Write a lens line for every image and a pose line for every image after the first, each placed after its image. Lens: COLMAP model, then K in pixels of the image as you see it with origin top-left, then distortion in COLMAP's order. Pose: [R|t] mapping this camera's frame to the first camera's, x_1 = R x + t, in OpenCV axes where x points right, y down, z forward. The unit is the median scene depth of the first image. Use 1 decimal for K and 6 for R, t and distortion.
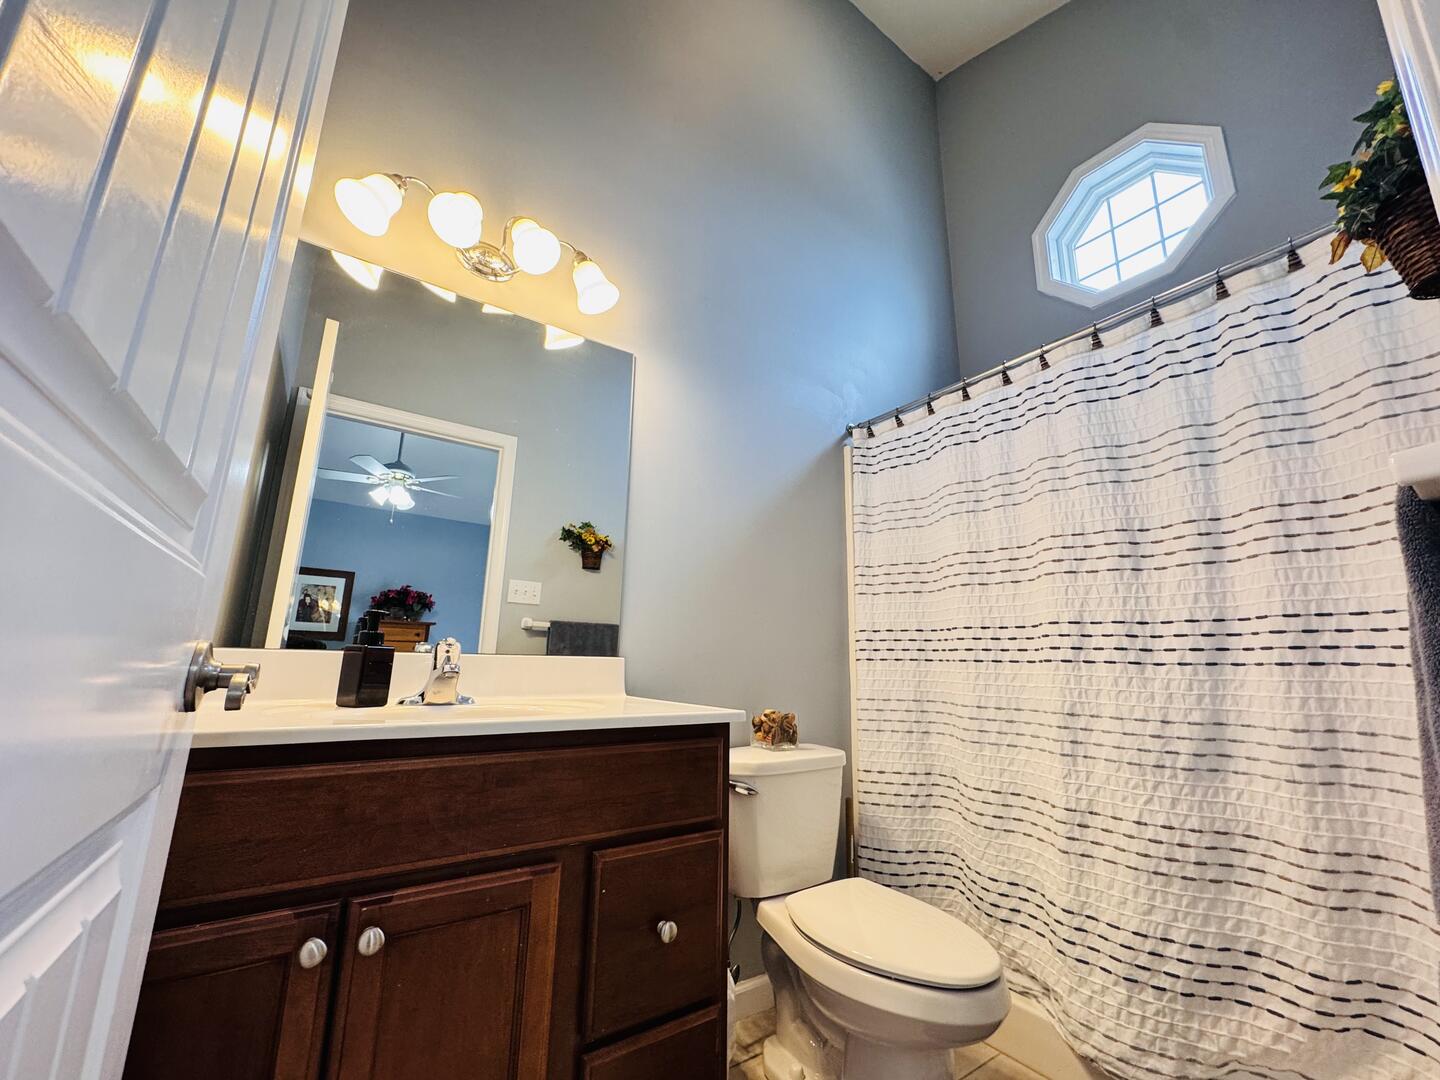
lens RADIAL K [[576.7, 0, 726.5], [0, 576.7, 537.7], [0, 0, 1]] dist [0.000748, 0.000373]
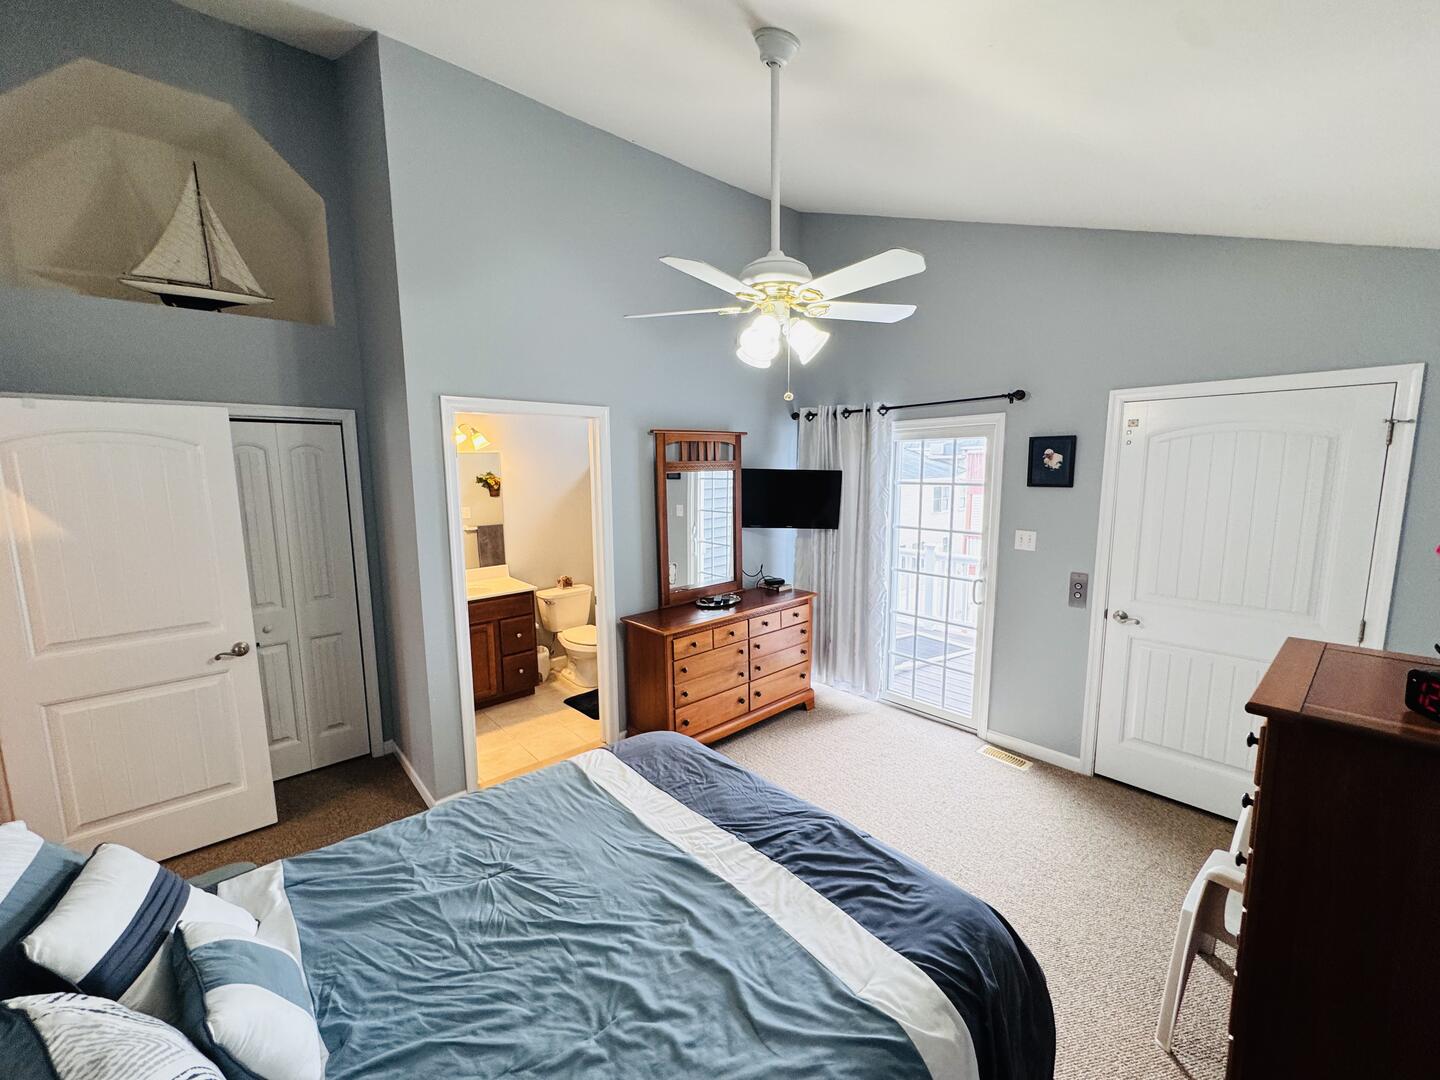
lens RADIAL K [[576.7, 0, 714.9], [0, 576.7, 538.0], [0, 0, 1]] dist [0.000748, 0.000373]
pose [[0.994064, -0.037547, 0.102116, 0.539737], [-0.000188, 0.937971, 0.346714, -0.876245], [-0.108800, -0.344675, 0.932396, -1.703244]]
